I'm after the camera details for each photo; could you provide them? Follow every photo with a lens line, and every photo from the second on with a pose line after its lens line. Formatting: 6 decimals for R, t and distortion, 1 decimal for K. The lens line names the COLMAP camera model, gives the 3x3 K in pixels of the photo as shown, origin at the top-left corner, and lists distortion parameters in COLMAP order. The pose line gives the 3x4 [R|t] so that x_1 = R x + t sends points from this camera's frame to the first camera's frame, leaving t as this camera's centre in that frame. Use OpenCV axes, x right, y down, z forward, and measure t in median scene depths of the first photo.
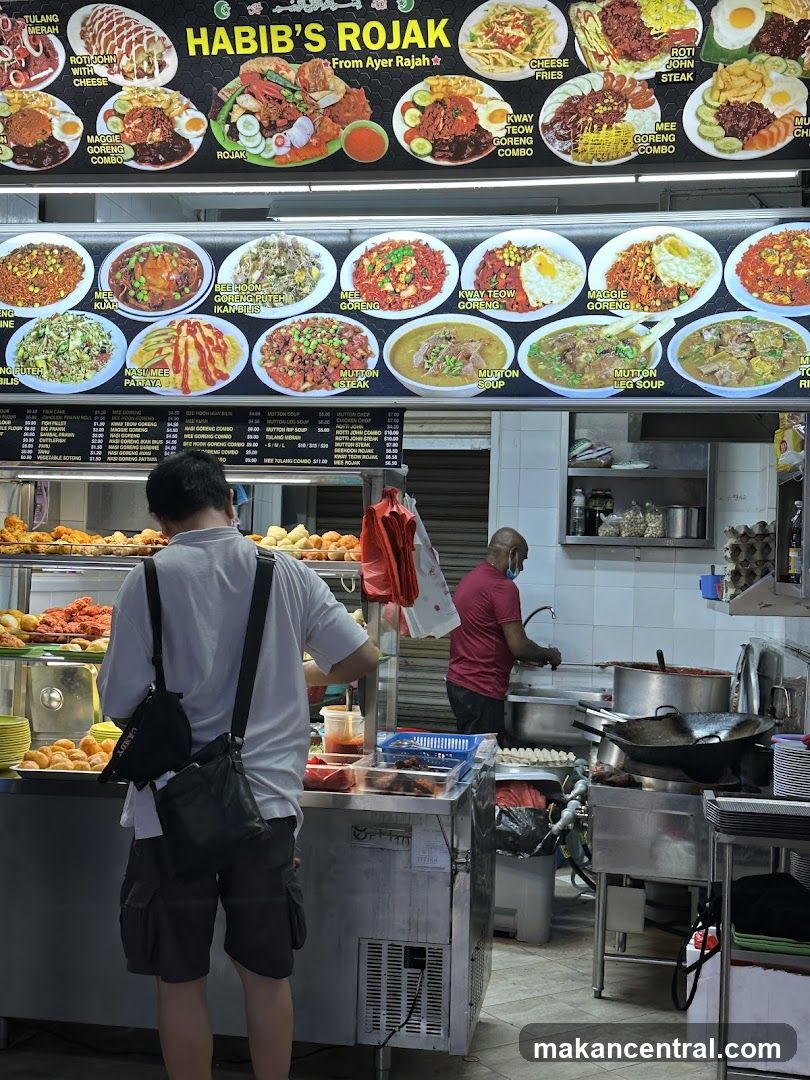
lens RADIAL K [[1276.3, 0, 405.0], [0, 1276.3, 540.0], [0, 0, 1]] dist [0.169221, -0.389779]
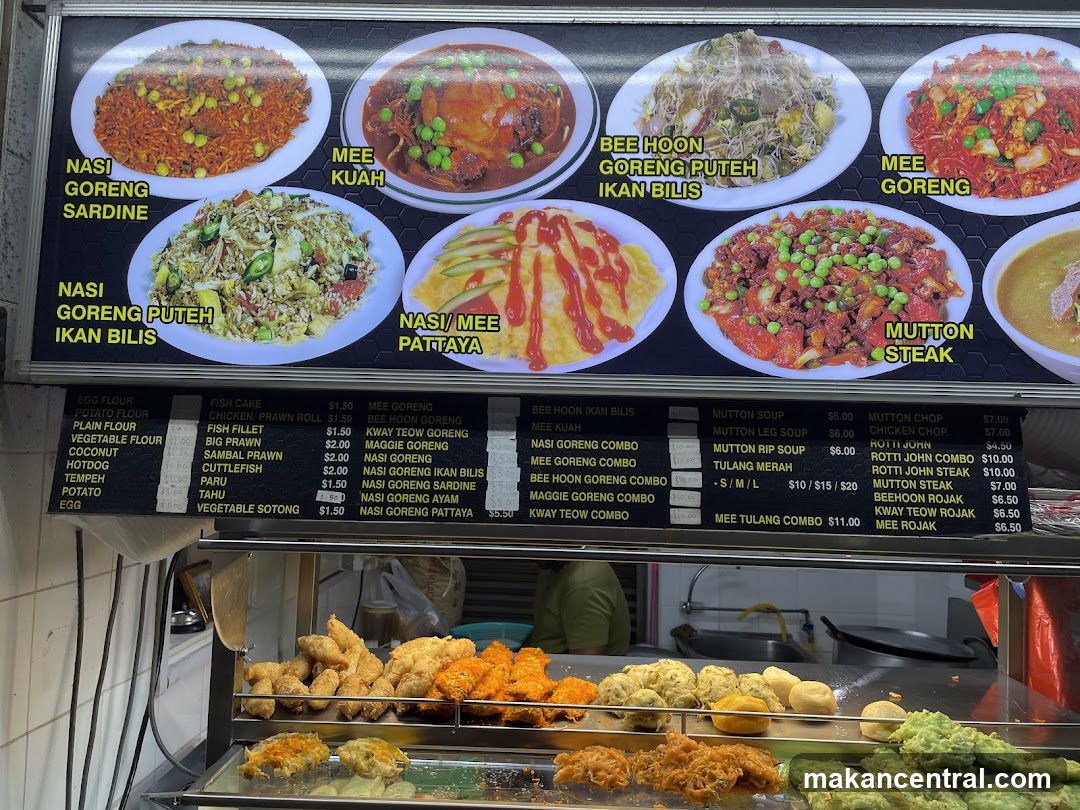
lens RADIAL K [[855.3, 0, 530.7], [0, 855.3, 376.4], [0, 0, 1]] dist [0.097927, -0.141940]
pose [[0.990060, 0.004121, 0.140584, -0.220853], [0.000392, 0.999486, -0.032060, -0.103683], [-0.140644, 0.031797, 0.989549, 0.711359]]
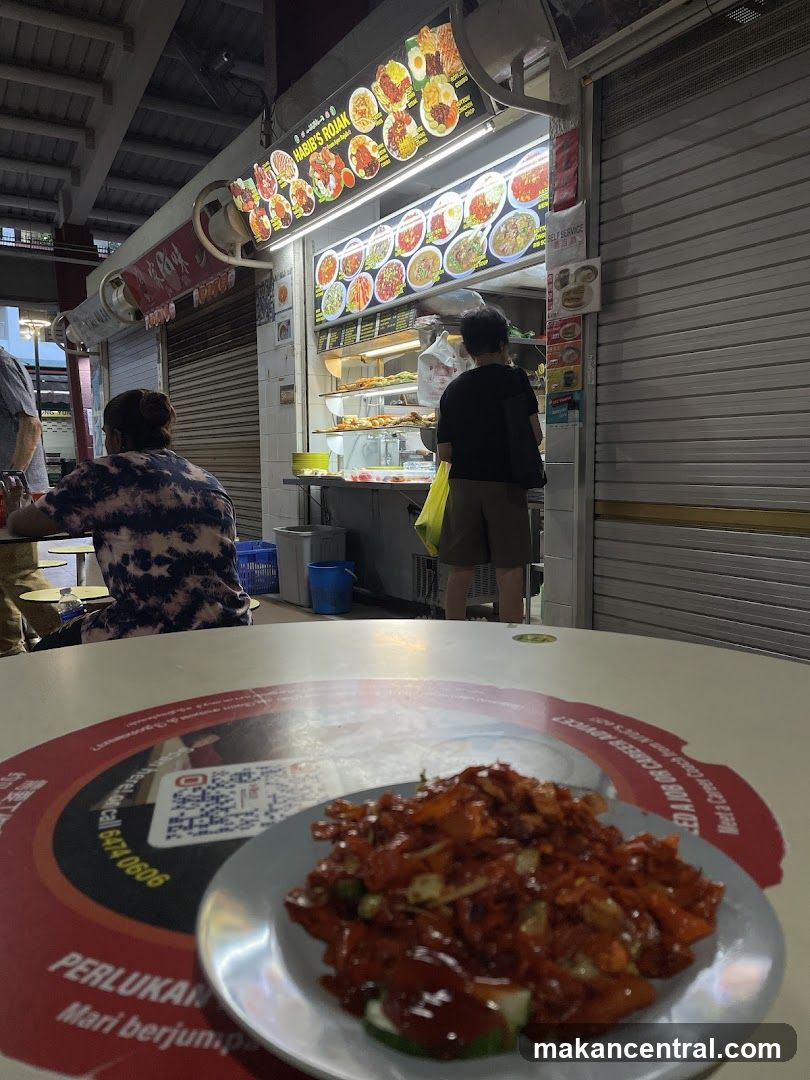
lens RADIAL K [[812.1, 0, 412.1], [0, 812.1, 556.4], [0, 0, 1]] dist [0.044999, -0.069228]
pose [[0.665310, 0.054004, -0.744611, 0.989095], [0.047110, 0.992356, 0.114065, 0.155949], [0.745079, -0.110967, 0.657680, 0.090186]]
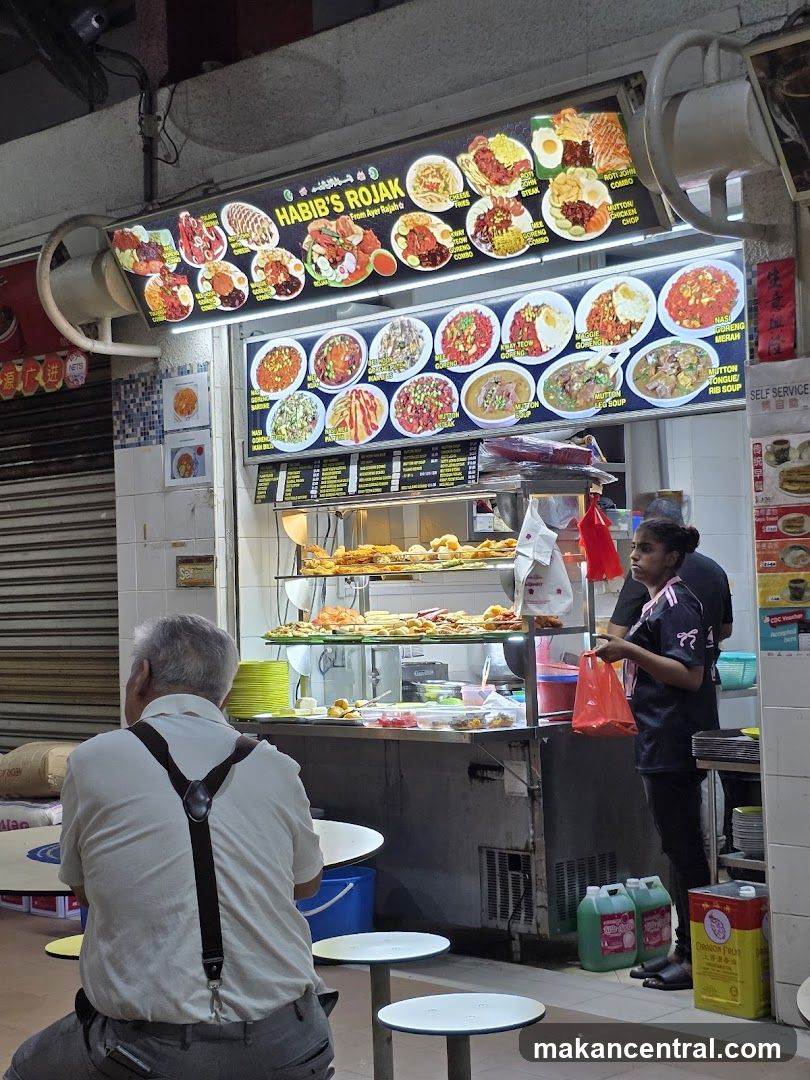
lens RADIAL K [[1867.7, 0, 405.0], [0, 1867.7, 540.0], [0, 0, 1]] dist [0.121070, -0.135125]
pose [[0.800644, -0.071825, -0.594820, 1.057601], [0.072265, 0.997117, -0.023133, 0.037924], [0.594766, -0.024463, 0.803526, -0.568562]]
